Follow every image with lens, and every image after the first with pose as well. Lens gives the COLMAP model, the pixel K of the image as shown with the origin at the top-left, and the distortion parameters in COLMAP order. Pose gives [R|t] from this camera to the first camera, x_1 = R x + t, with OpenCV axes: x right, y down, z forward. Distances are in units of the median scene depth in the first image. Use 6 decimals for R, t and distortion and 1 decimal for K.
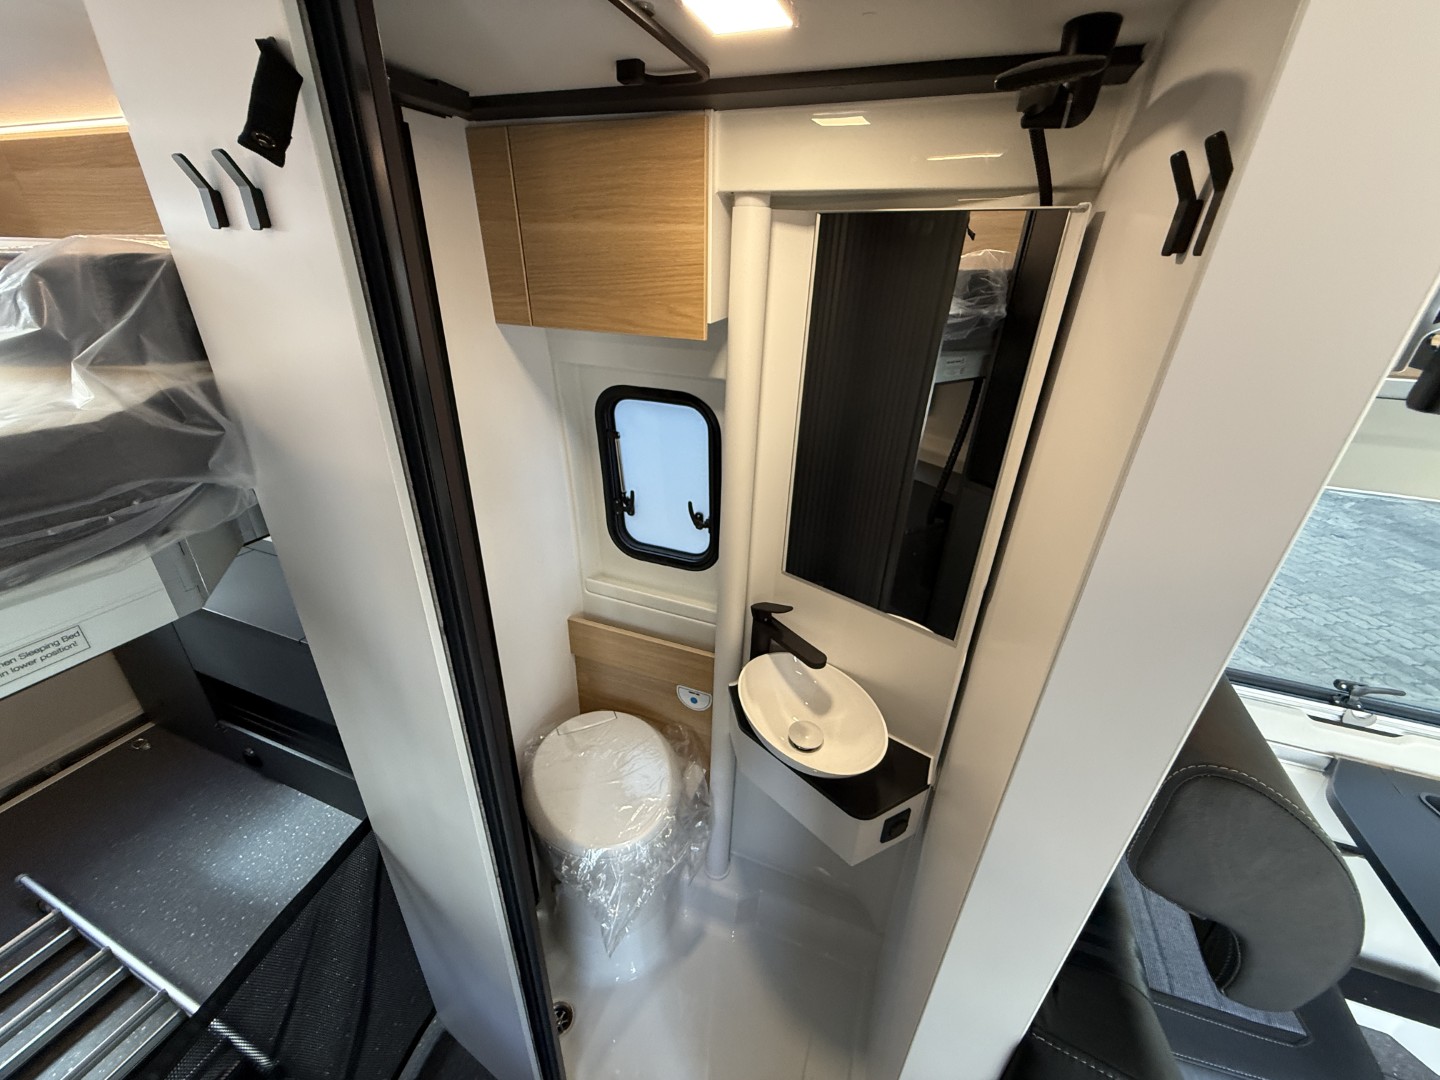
lens RADIAL K [[575.3, 0, 714.3], [0, 575.3, 540.2], [0, 0, 1]] dist [-0.001552, 0.000636]
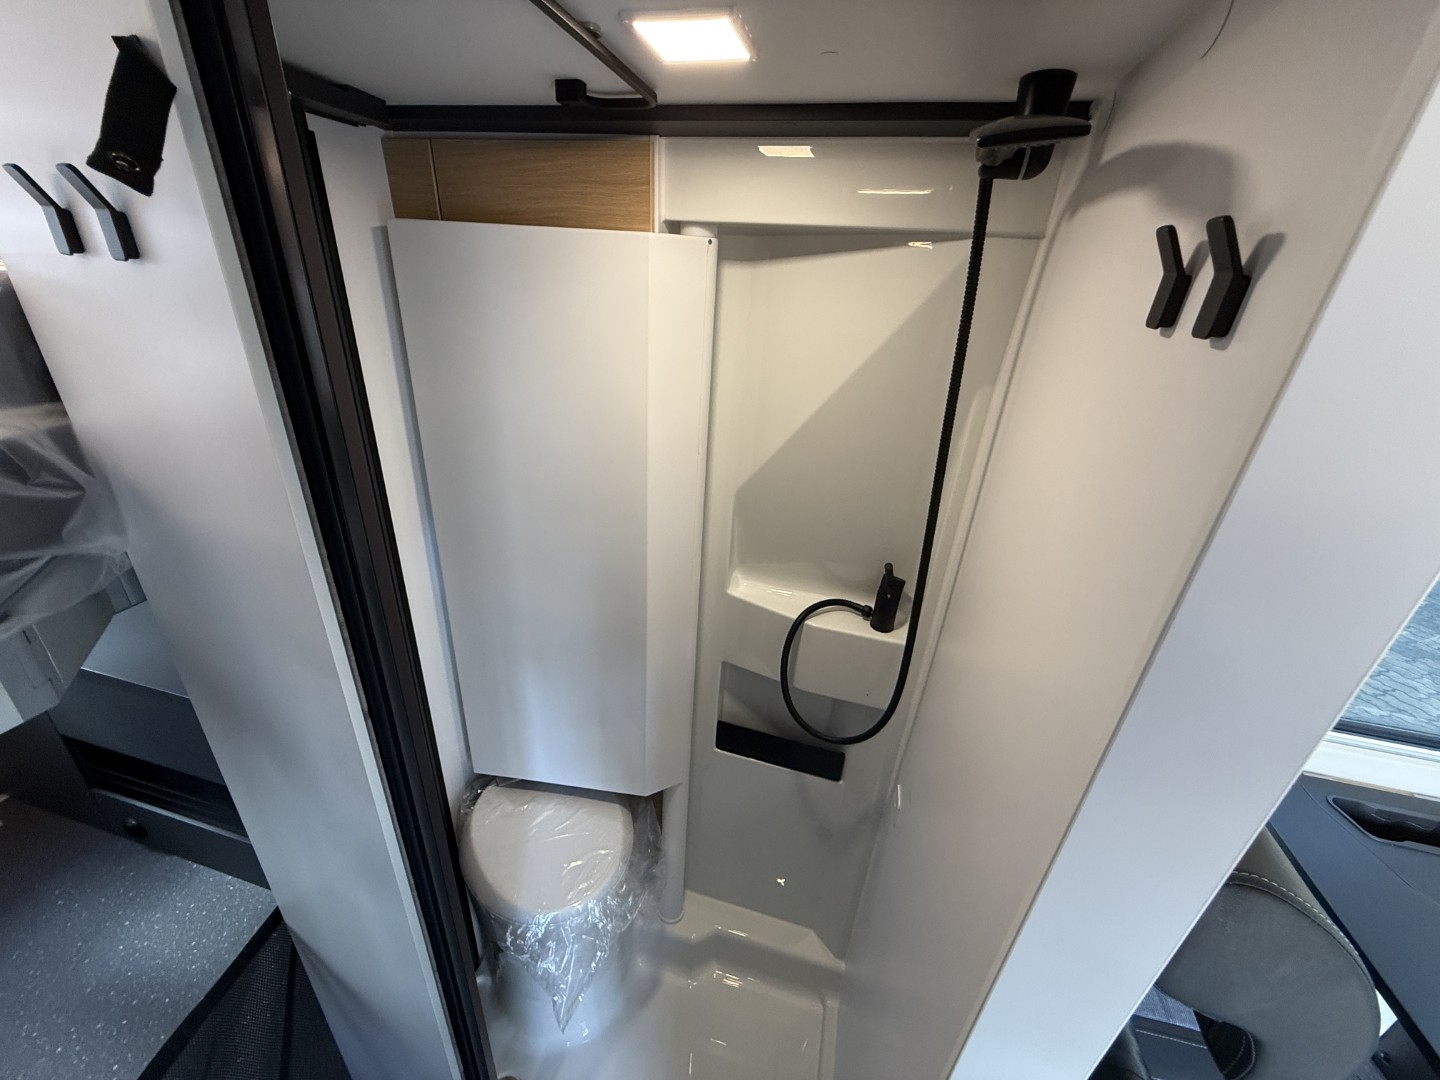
lens RADIAL K [[553.6, 0, 699.0], [0, 553.6, 514.3], [0, 0, 1]] dist [-0.000424, 0.000087]
pose [[0.993254, -0.024174, 0.113410, -0.054498], [0.025604, 0.999610, -0.011167, -0.112808], [-0.113096, 0.013995, 0.993486, 0.095091]]
